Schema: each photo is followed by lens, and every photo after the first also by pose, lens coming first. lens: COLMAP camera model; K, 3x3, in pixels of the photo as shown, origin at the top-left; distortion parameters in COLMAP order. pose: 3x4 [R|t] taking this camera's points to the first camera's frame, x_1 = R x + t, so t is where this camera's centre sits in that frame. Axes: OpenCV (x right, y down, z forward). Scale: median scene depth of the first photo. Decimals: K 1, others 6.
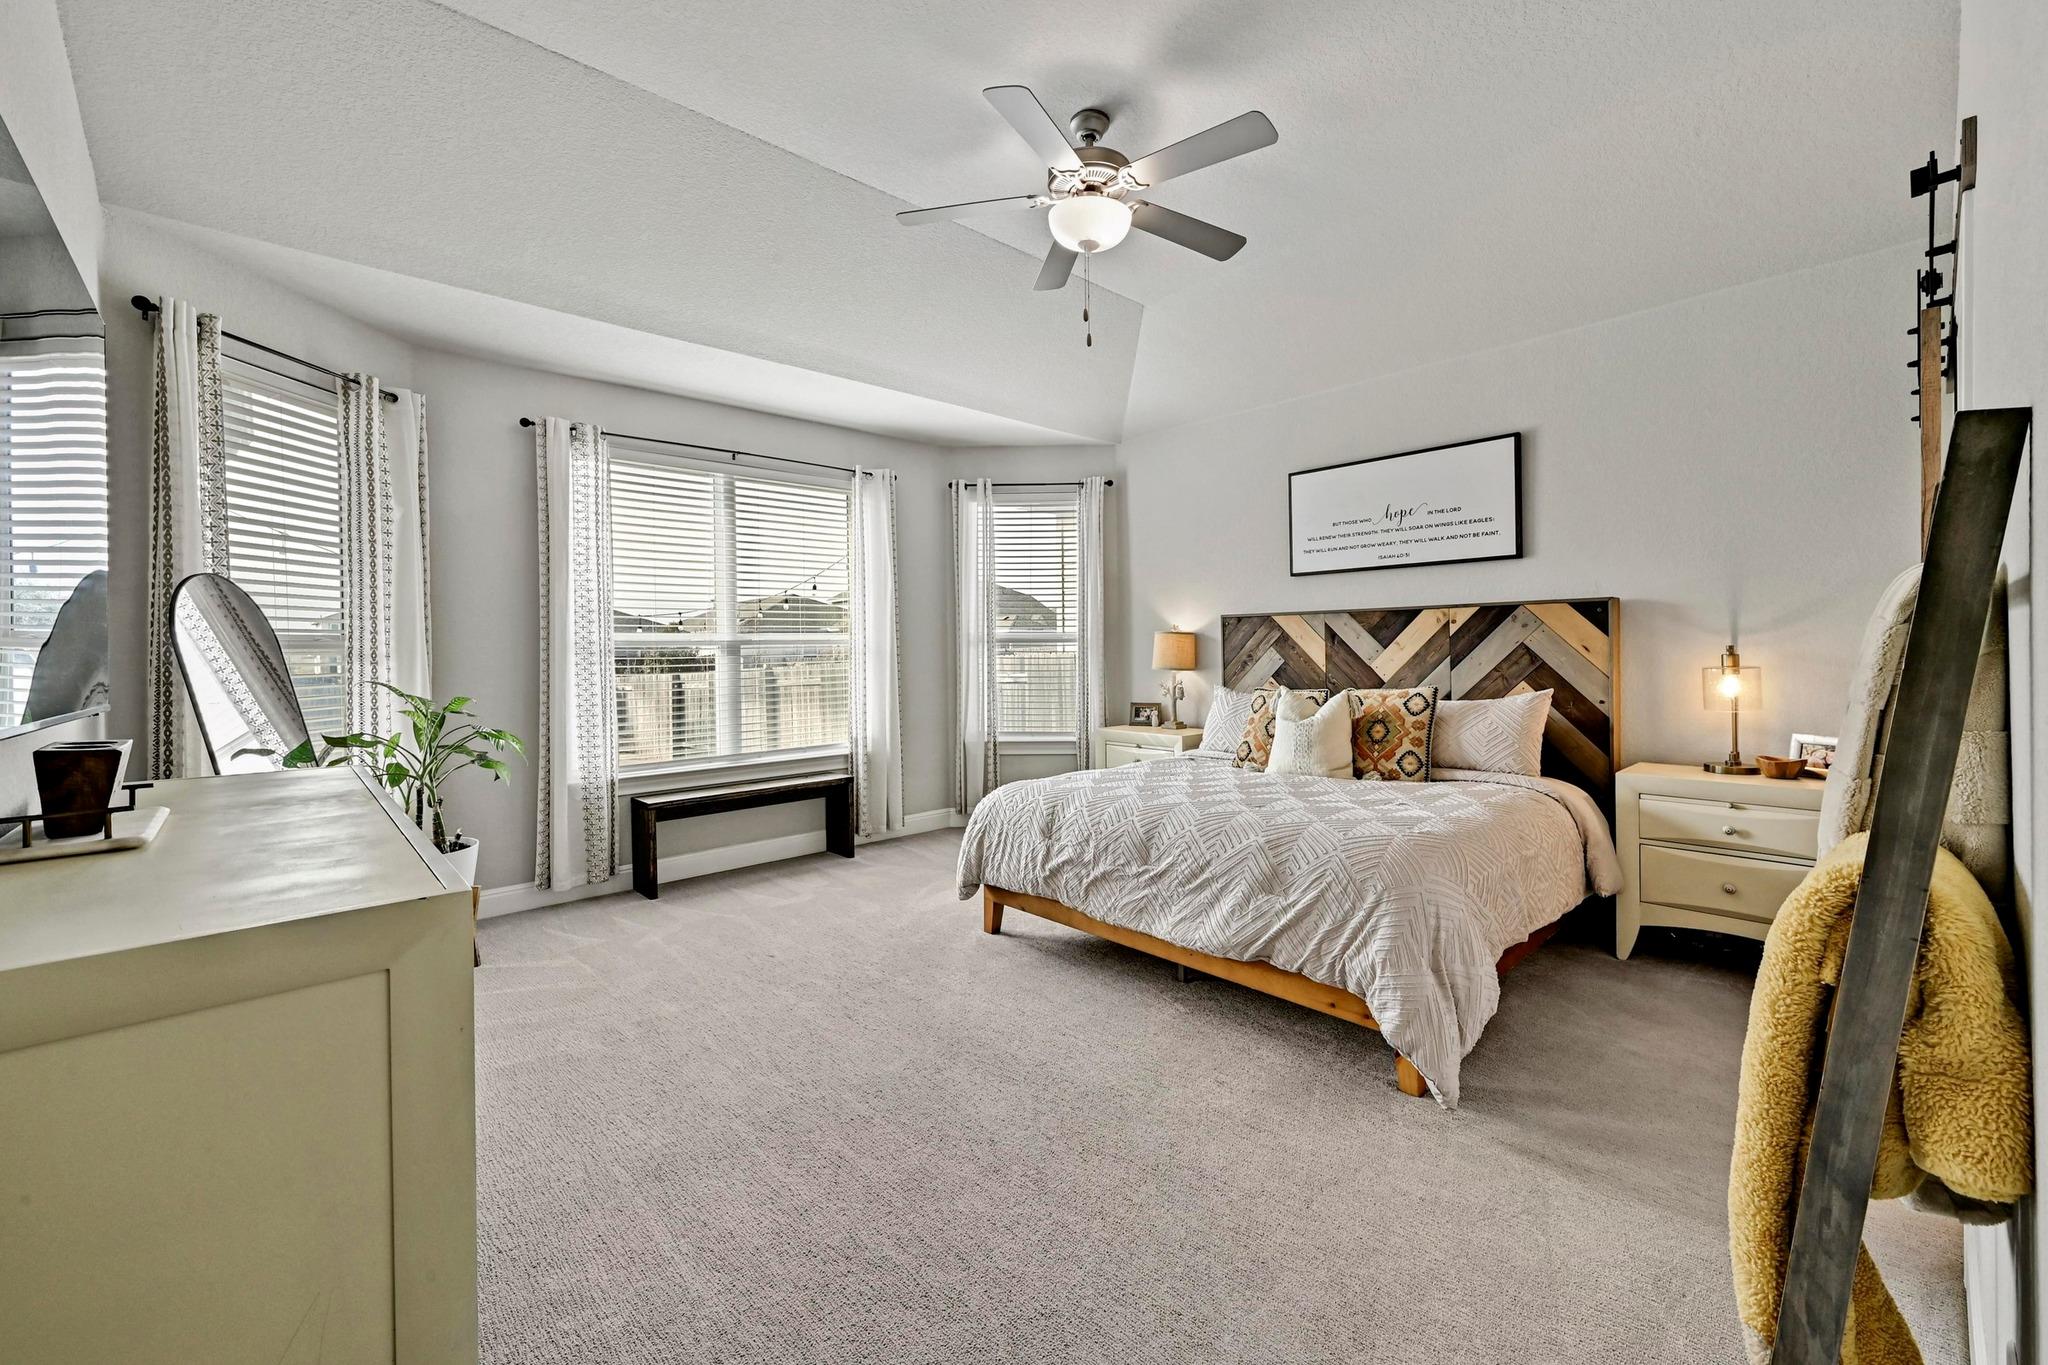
lens RADIAL K [[830.9, 0, 1032.8], [0, 830.9, 652.2], [0, 0, 1]] dist [-0.002208, 0.000009]
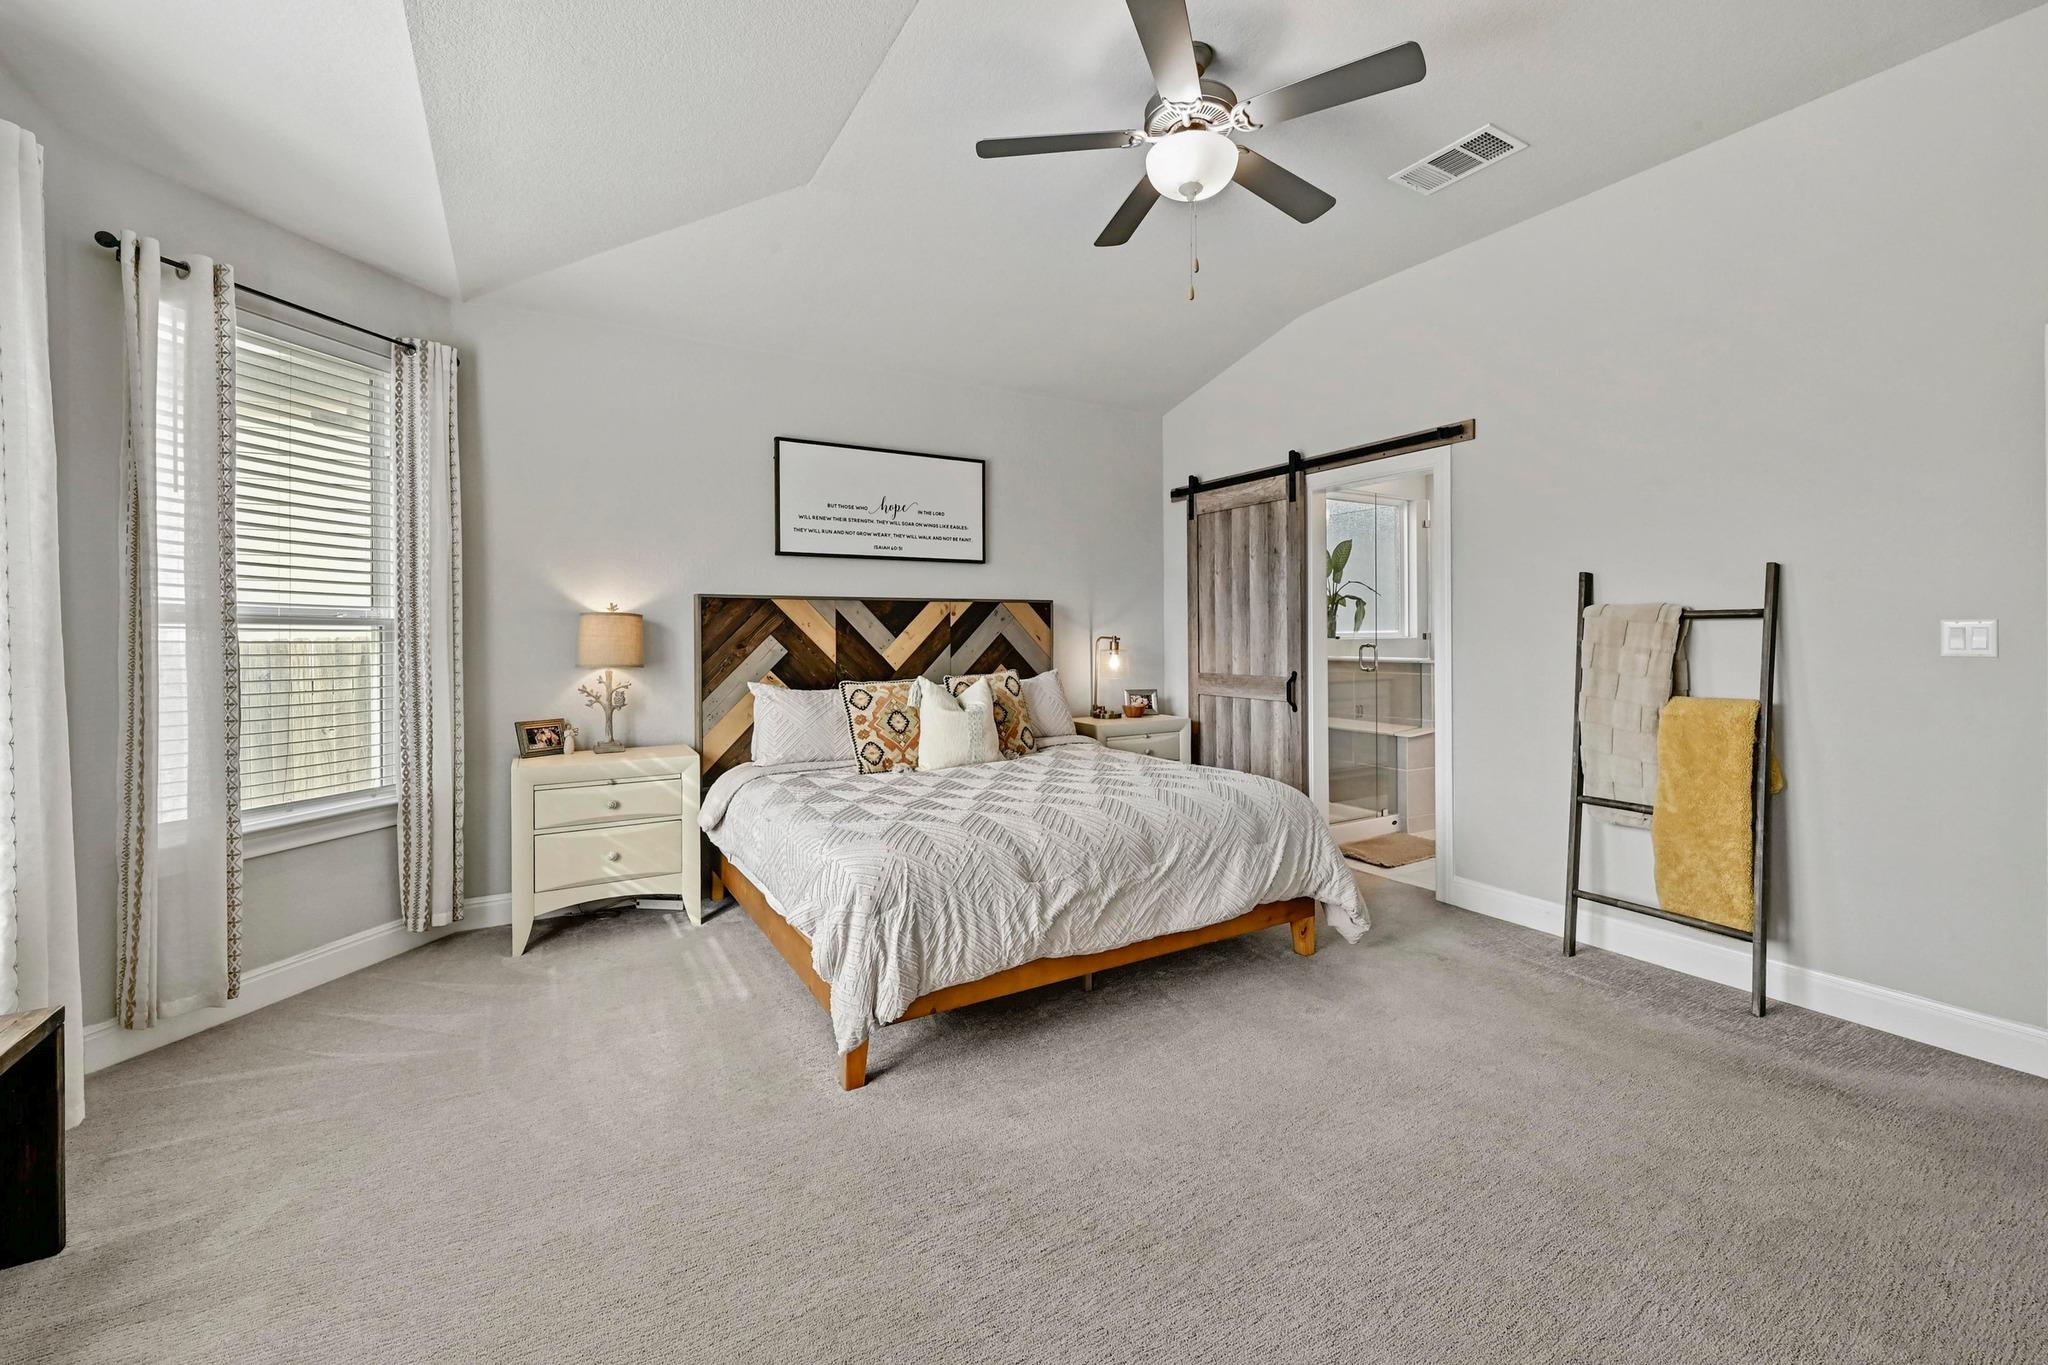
lens RADIAL K [[830.9, 0, 1028.0], [0, 830.9, 632.0], [0, 0, 1]] dist [-0.002208, 0.000009]
pose [[0.212463, 0.014715, 0.977058, -0.532616], [0.009335, 0.999810, -0.017087, 0.007472], [-0.977125, 0.012751, 0.212285, 0.617424]]
